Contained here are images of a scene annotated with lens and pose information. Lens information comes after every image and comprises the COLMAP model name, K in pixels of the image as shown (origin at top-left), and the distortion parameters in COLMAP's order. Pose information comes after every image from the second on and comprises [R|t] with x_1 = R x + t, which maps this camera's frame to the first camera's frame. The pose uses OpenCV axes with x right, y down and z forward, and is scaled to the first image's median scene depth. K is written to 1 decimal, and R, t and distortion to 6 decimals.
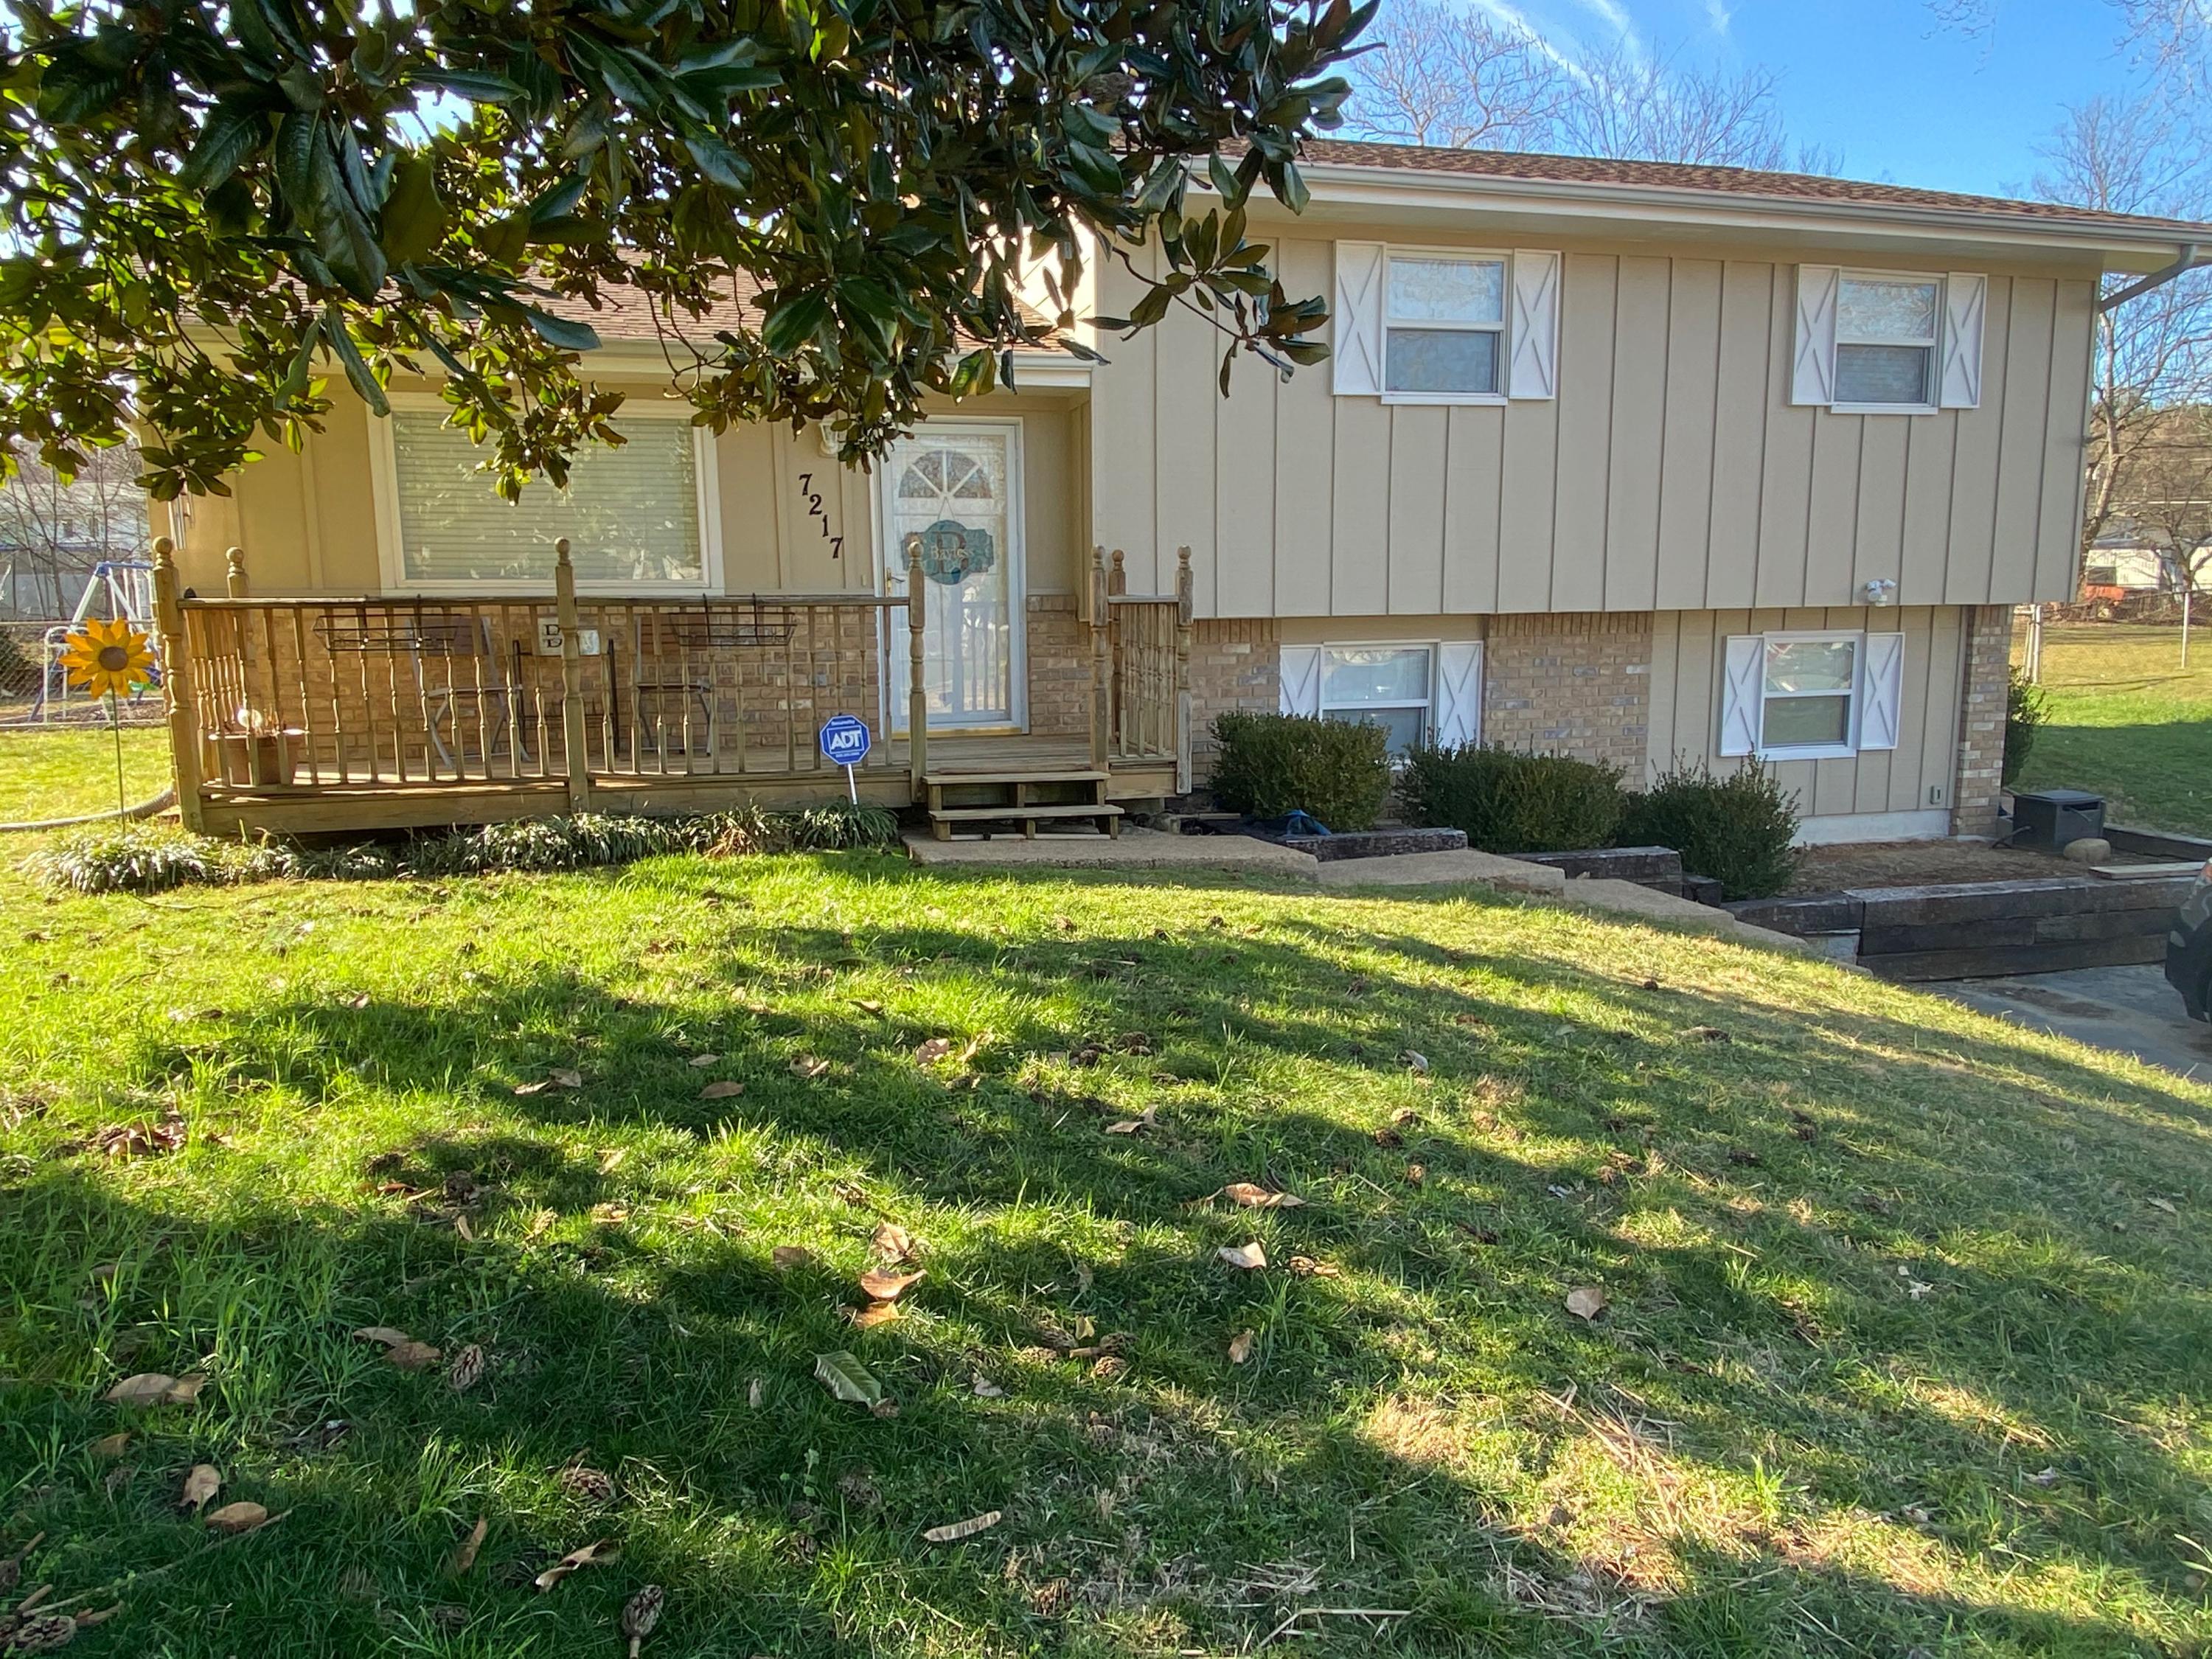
lens RADIAL K [[1467.8, 0, 1106.0], [0, 1467.8, 829.5], [0, 0, 1]] dist [0.001973, 0.000164]
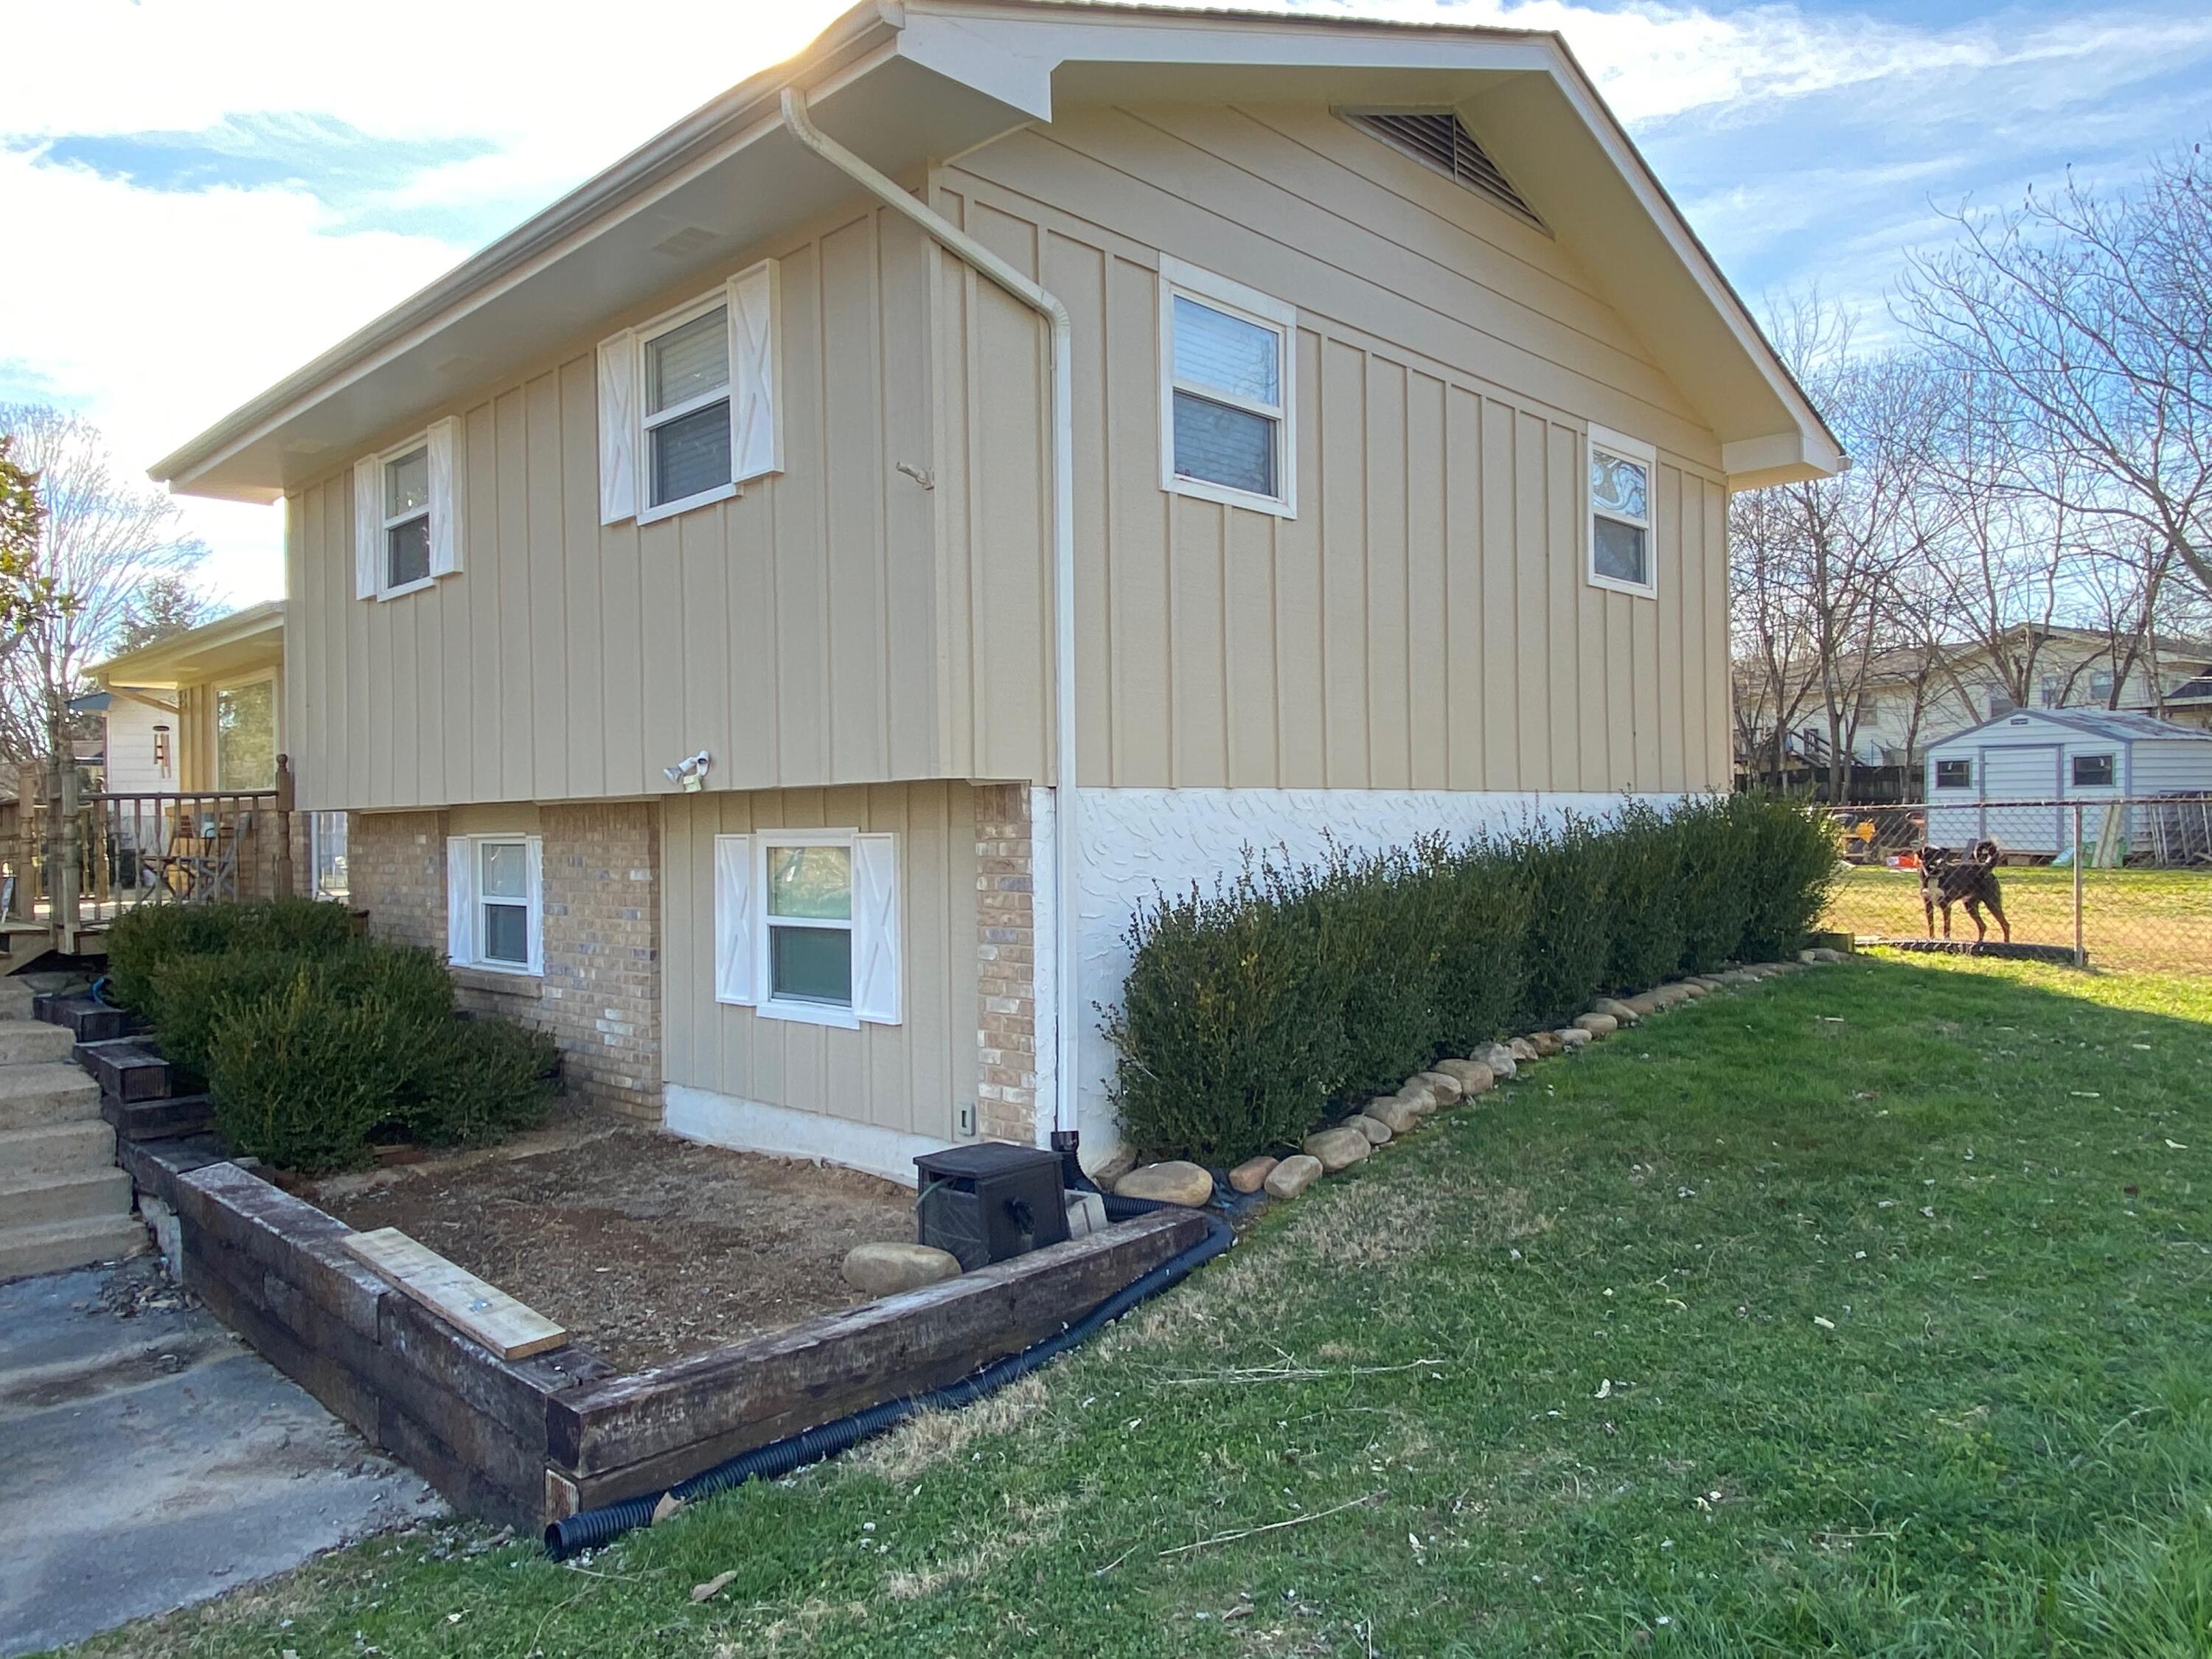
lens RADIAL K [[1467.8, 0, 1106.0], [0, 1467.8, 829.5], [0, 0, 1]] dist [0.001973, 0.000164]
pose [[0.520145, 0.010176, -0.854017, 1.156741], [-0.116725, 0.991394, -0.059279, -0.115510], [0.846064, 0.130519, 0.516856, 0.801158]]
